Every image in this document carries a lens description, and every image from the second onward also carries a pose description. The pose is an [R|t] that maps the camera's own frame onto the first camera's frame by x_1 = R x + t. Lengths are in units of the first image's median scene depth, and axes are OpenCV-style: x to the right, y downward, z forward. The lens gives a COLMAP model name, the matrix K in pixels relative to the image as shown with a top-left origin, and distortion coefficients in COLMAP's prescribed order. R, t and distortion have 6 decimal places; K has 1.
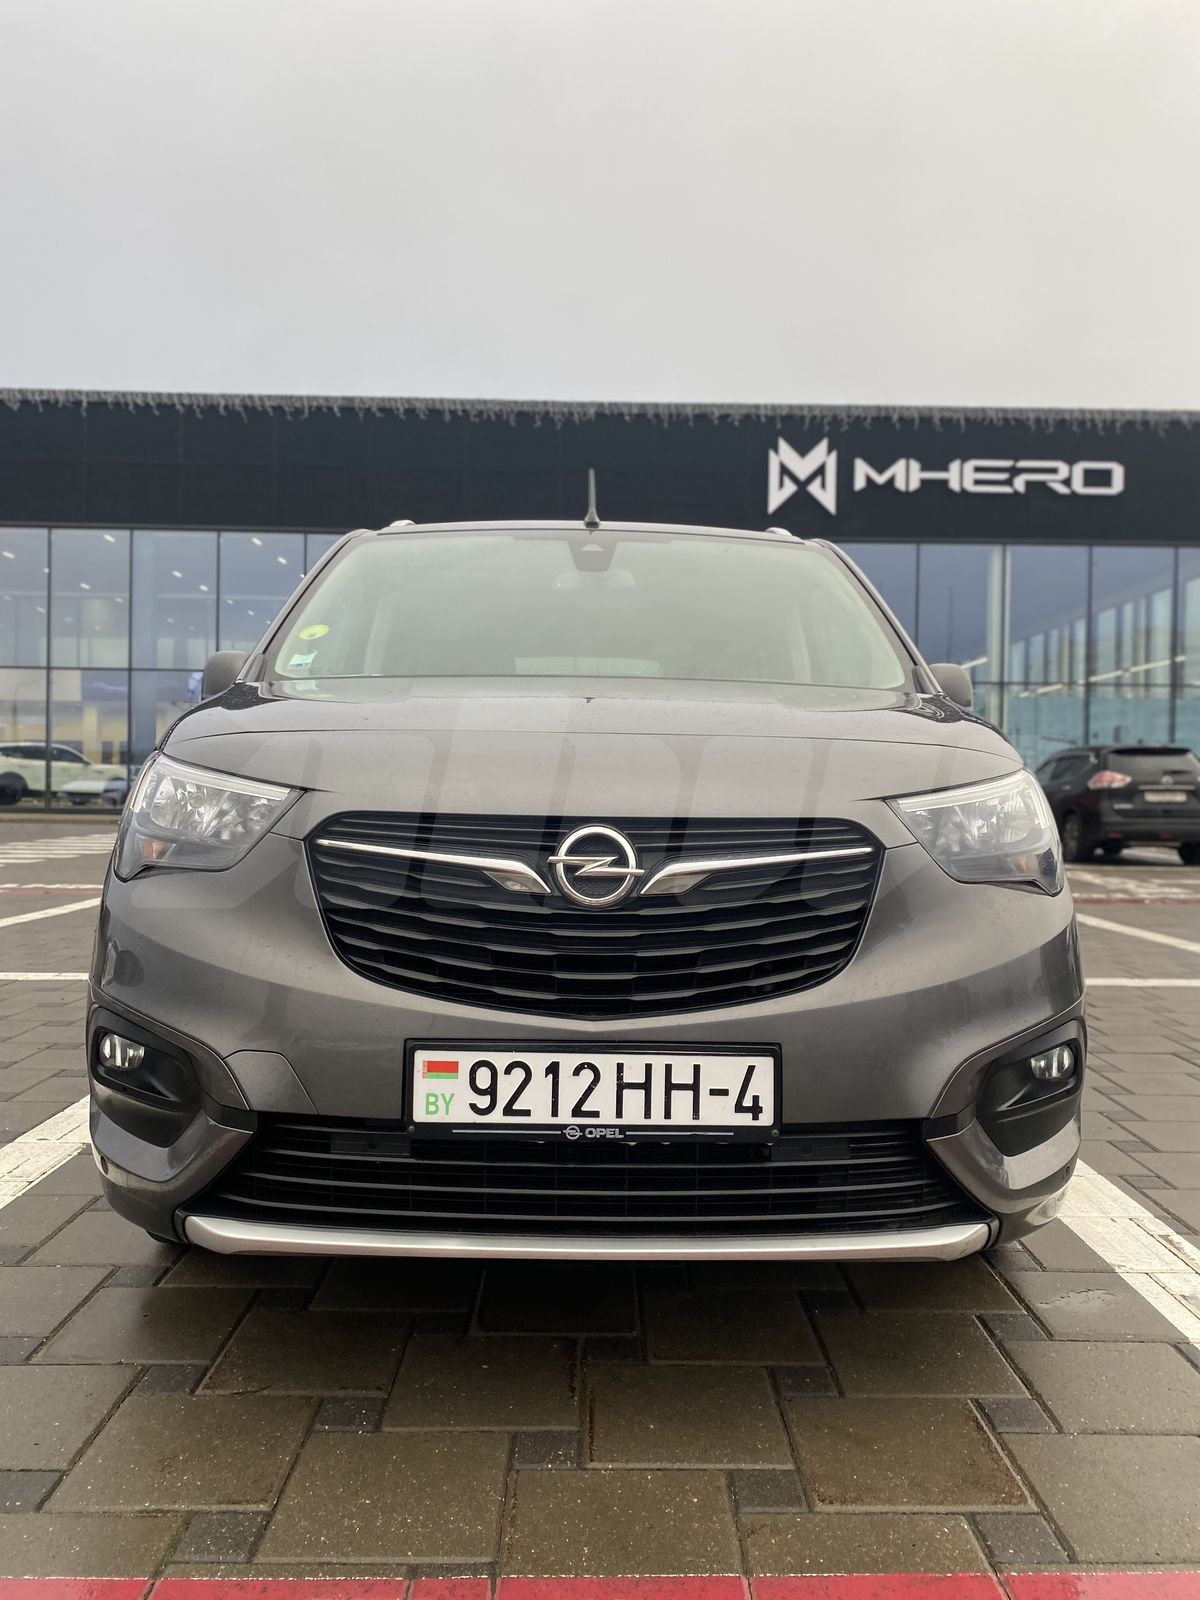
lens RADIAL K [[1233.9, 0, 593.8], [0, 1233.9, 769.8], [0, 0, 1]] dist [0.017849, -0.017114]
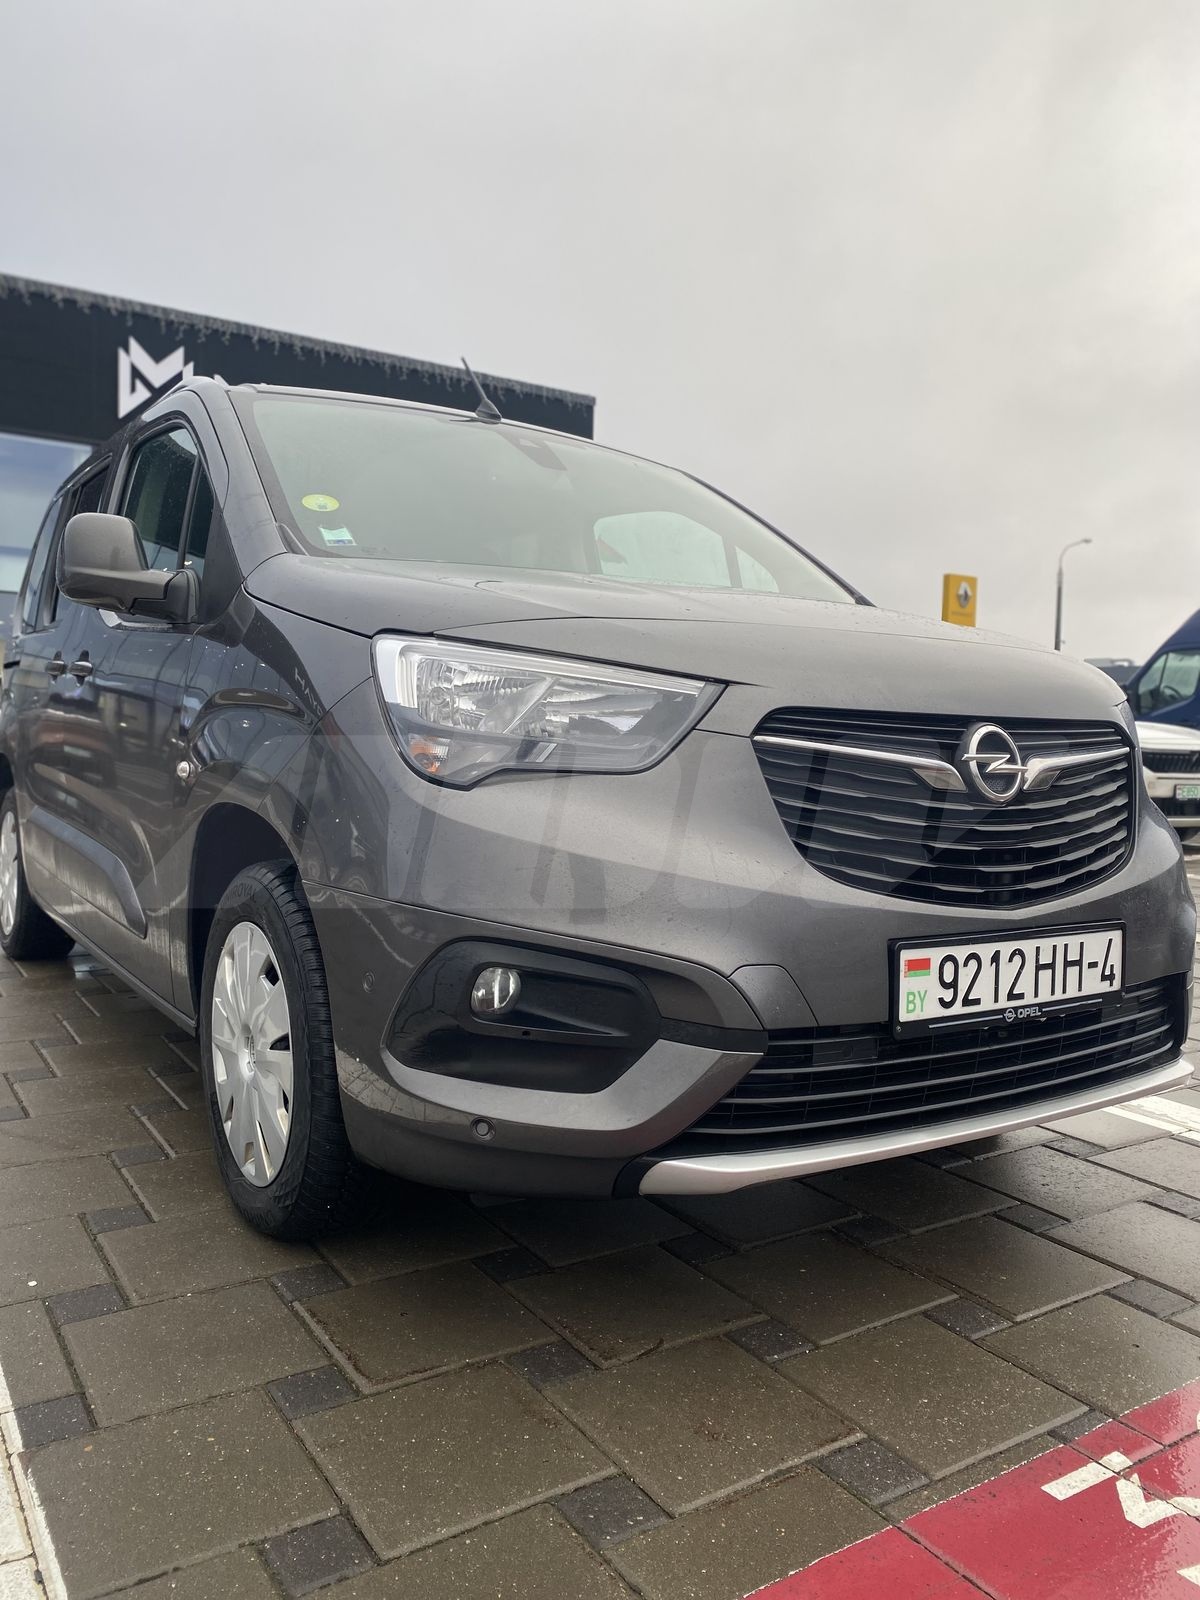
lens RADIAL K [[1233.9, 0, 593.8], [0, 1233.9, 769.8], [0, 0, 1]] dist [0.017849, -0.017114]
pose [[0.841906, -0.005827, 0.539594, -0.847432], [-0.022848, 0.998660, 0.046433, 0.042464], [-0.539141, -0.051420, 0.840644, 0.304214]]
